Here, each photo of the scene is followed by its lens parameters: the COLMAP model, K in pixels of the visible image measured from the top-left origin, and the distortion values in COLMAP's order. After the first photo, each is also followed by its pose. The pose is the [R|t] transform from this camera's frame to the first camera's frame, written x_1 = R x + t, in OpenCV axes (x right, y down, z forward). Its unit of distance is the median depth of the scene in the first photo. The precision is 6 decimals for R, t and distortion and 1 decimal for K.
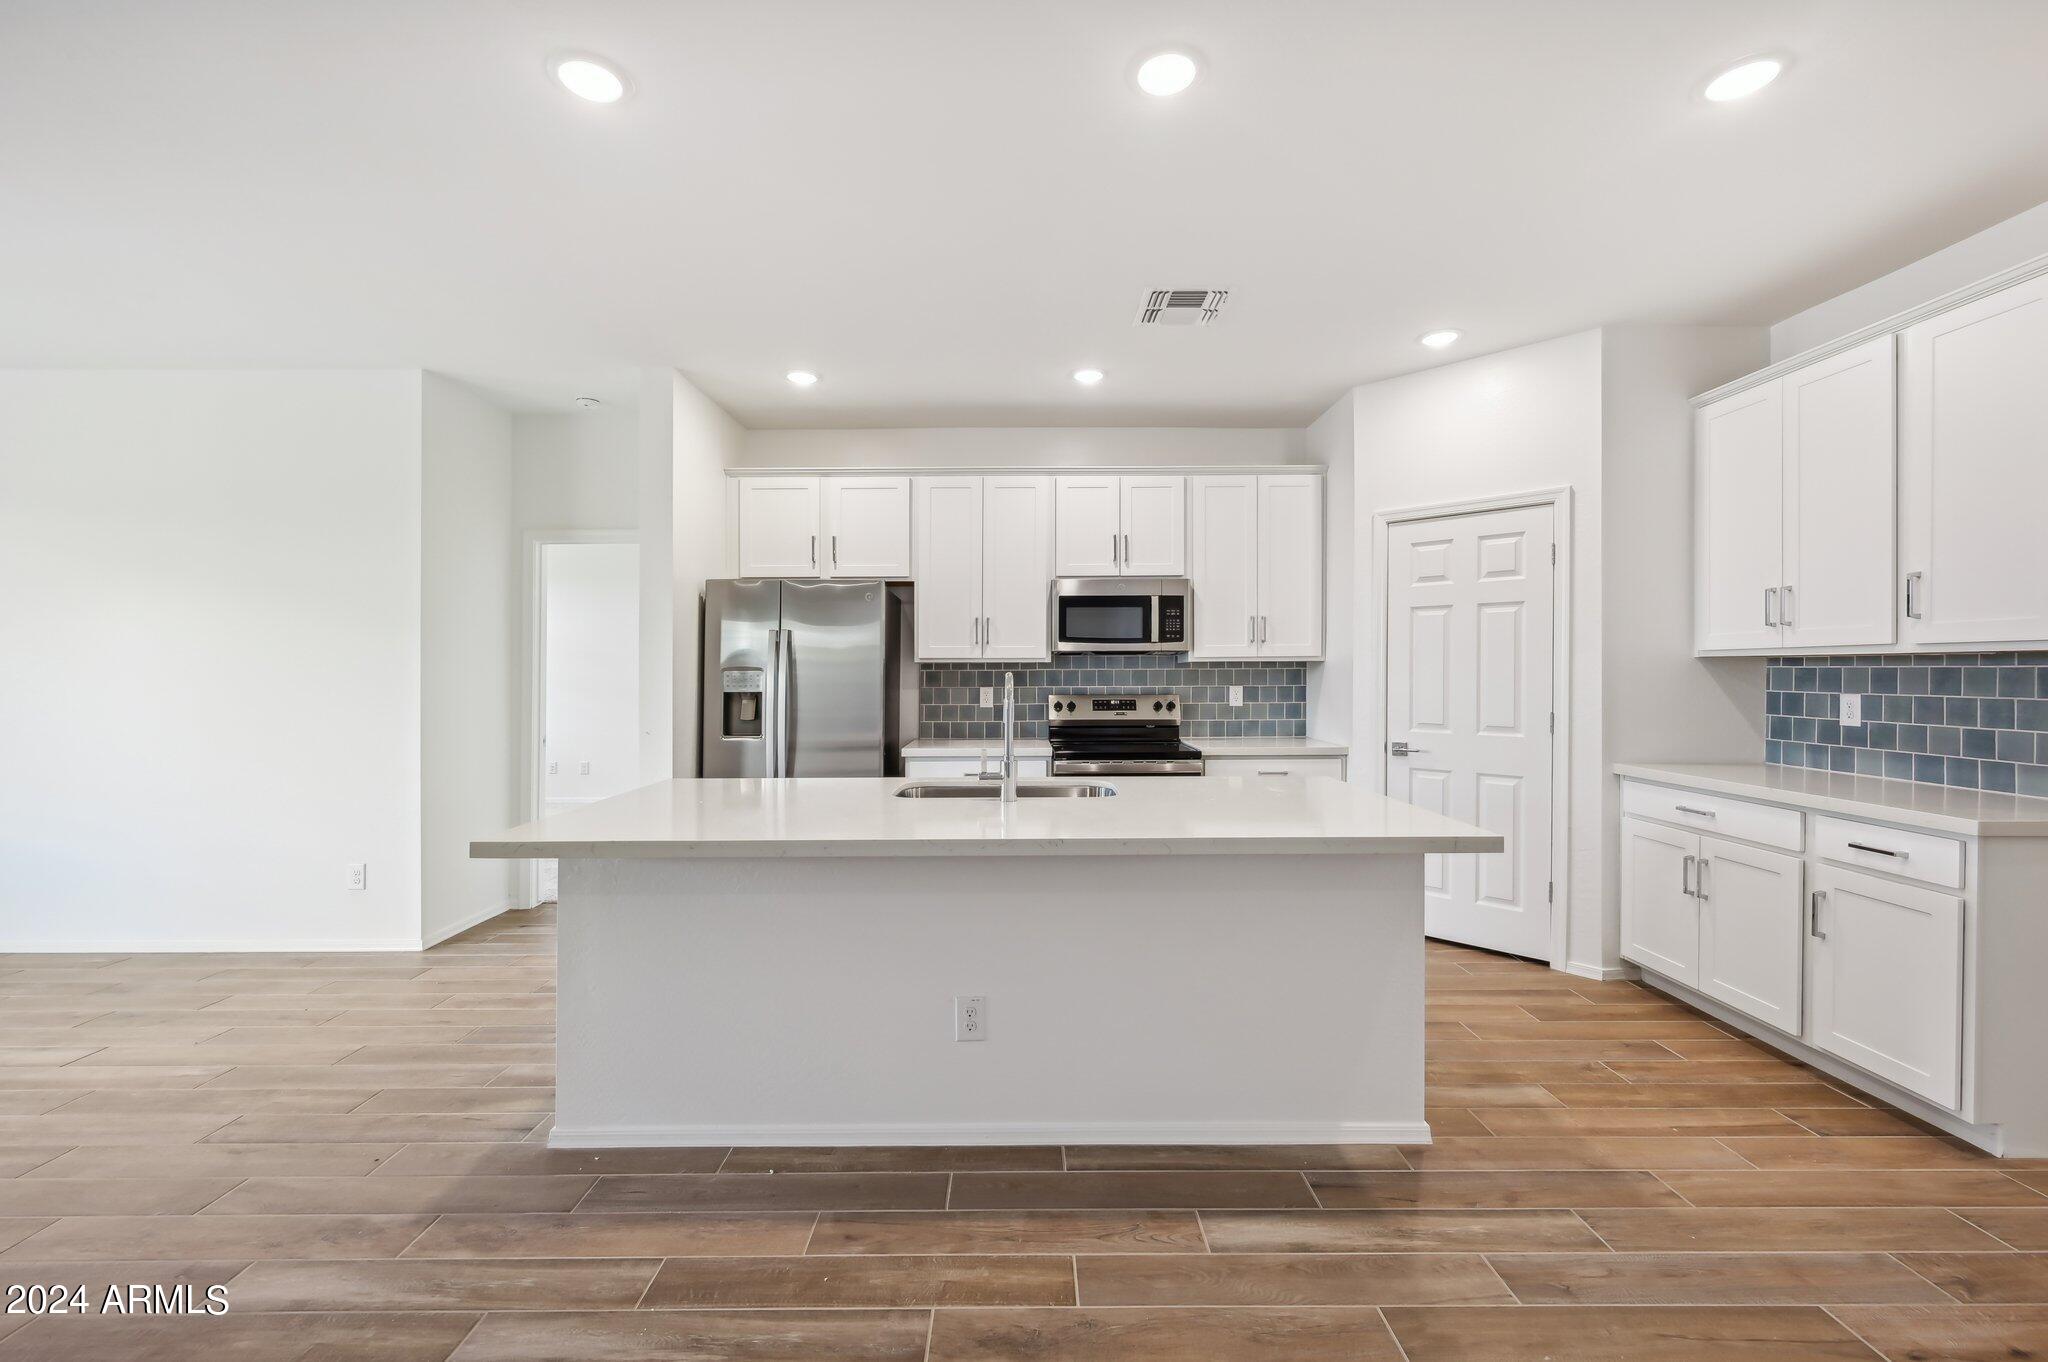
lens RADIAL K [[831.5, 0, 991.0], [0, 831.5, 674.7], [0, 0, 1]] dist [0.001068, 0.000135]
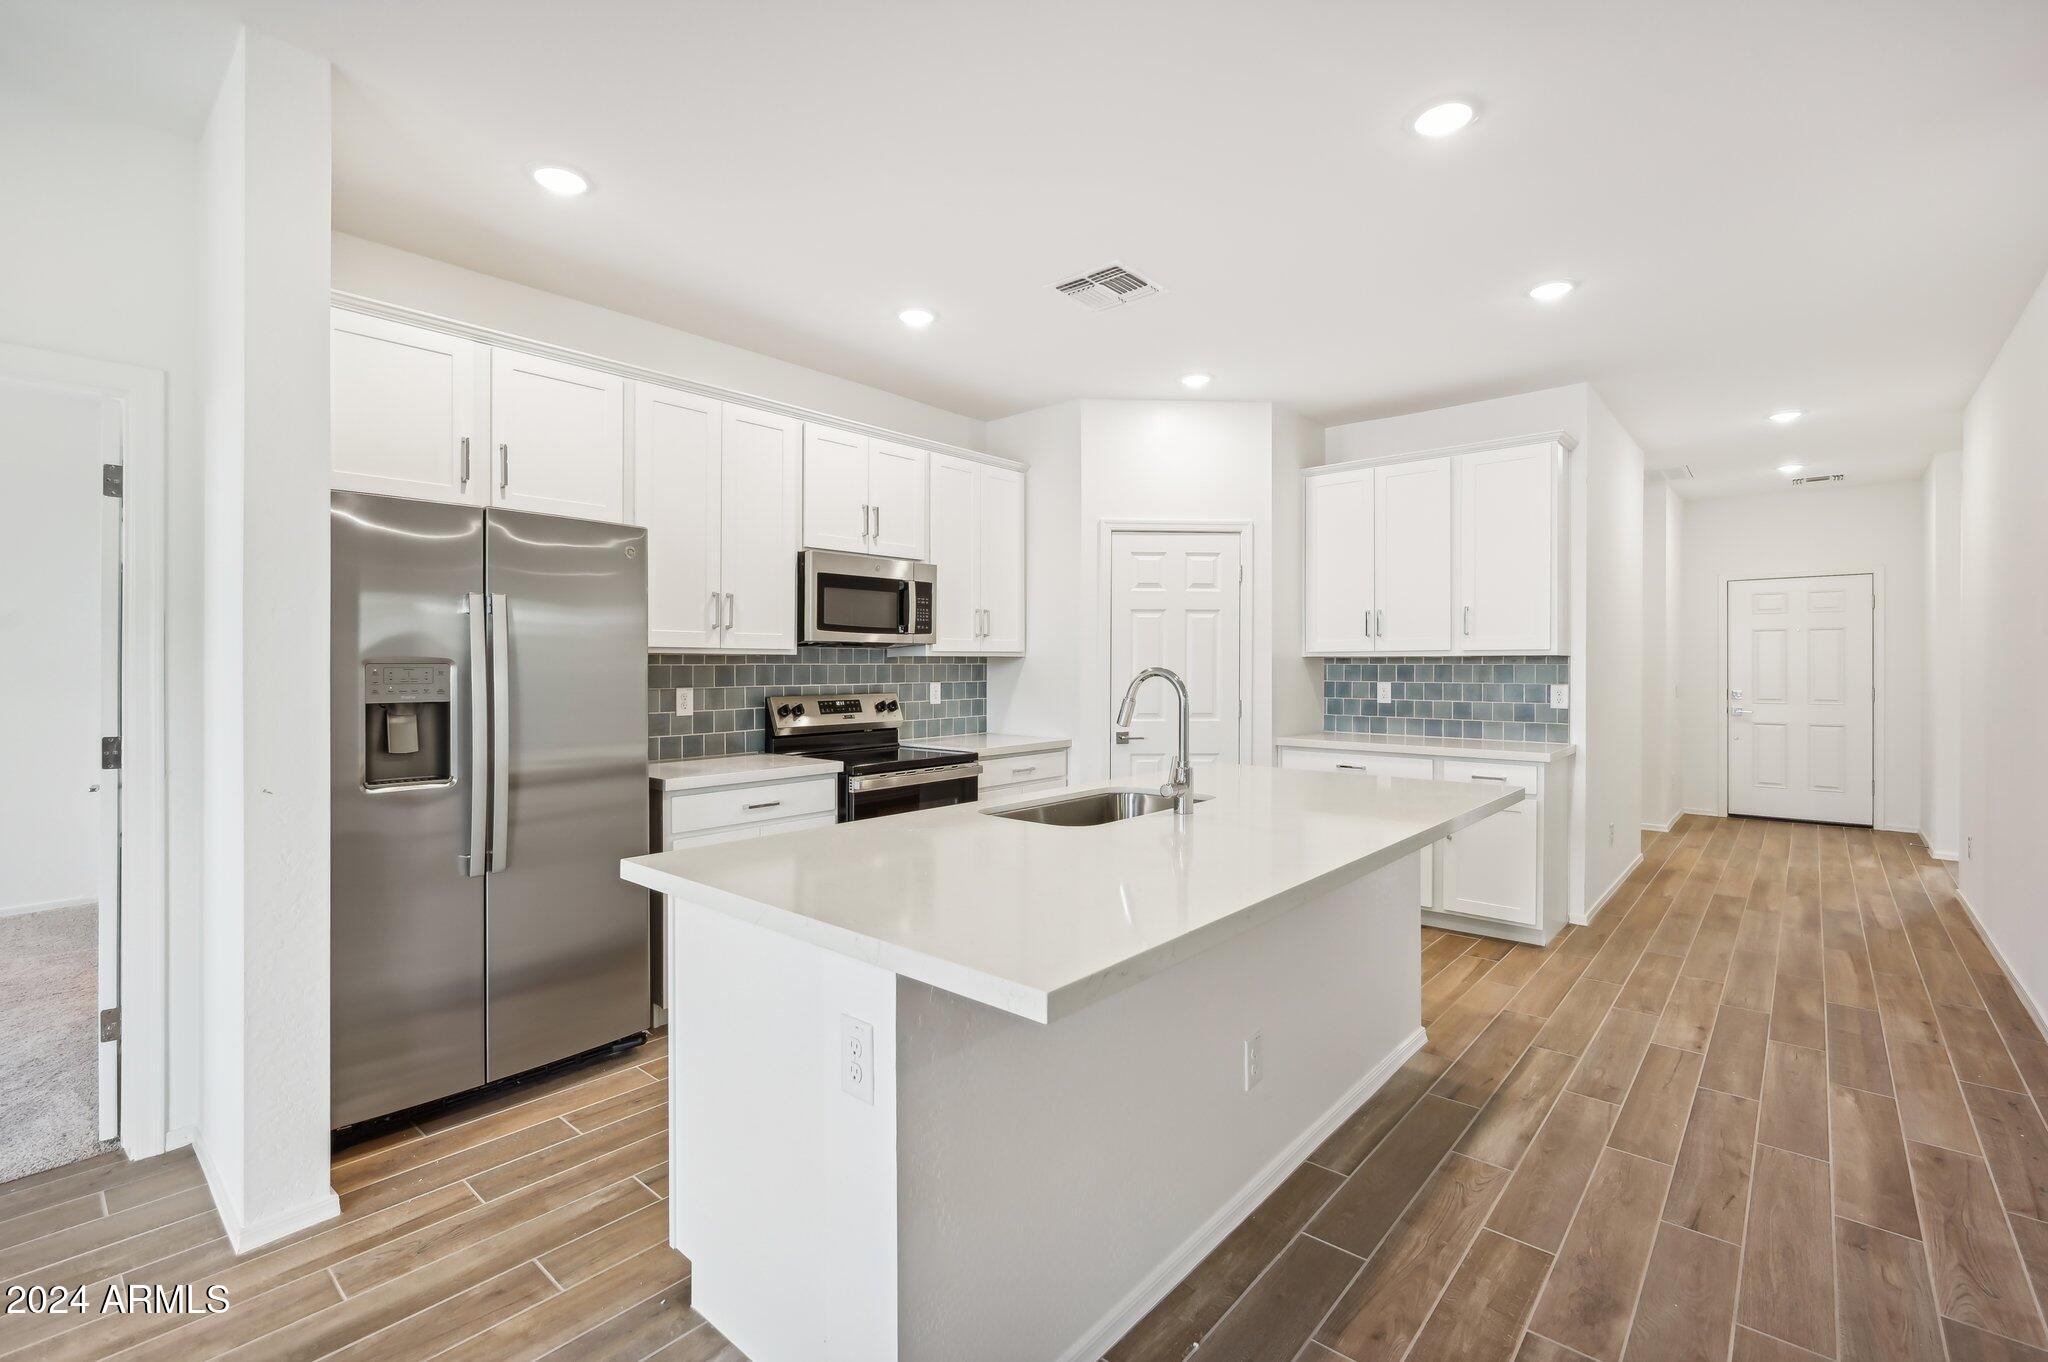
lens RADIAL K [[927.2, 0, 993.8], [0, 927.2, 668.3], [0, 0, 1]] dist [-0.000932, 0.000278]
pose [[0.654414, 0.000297, 0.756136, -0.489697], [0.002024, 0.999996, -0.002145, 0.000000], [-0.756133, 0.002934, 0.654411, 0.291879]]
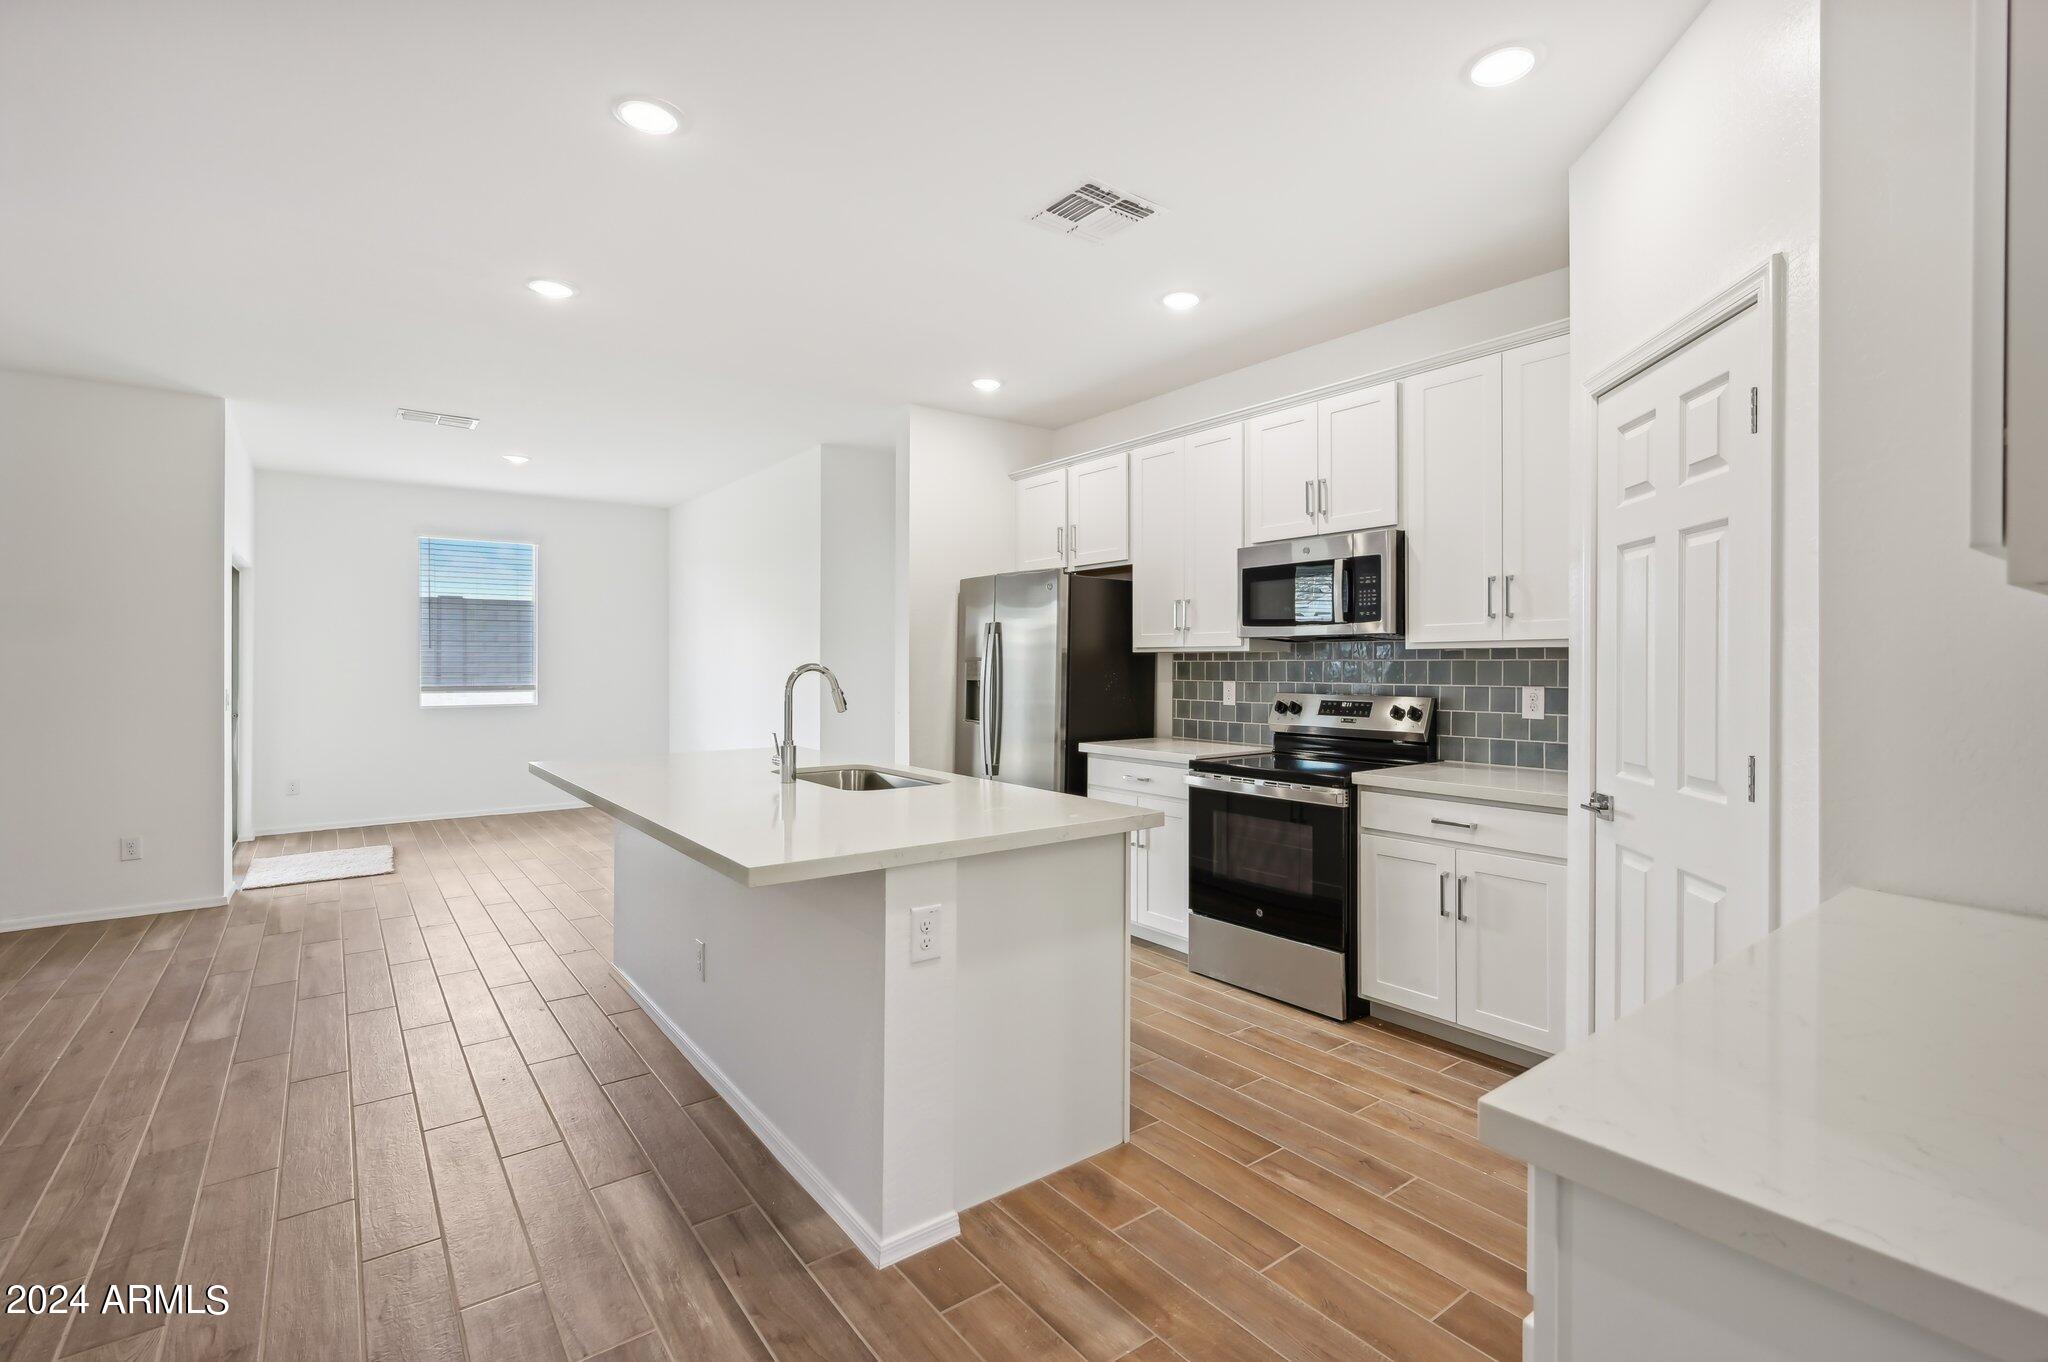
lens RADIAL K [[909.5, 0, 1015.0], [0, 909.5, 667.3], [0, 0, 1]] dist [0.000802, -0.000024]
pose [[0.614983, 0.007782, -0.788502, 0.648818], [-0.004283, 0.999970, 0.006528, -0.004494], [0.788529, -0.000638, 0.614998, 0.291863]]
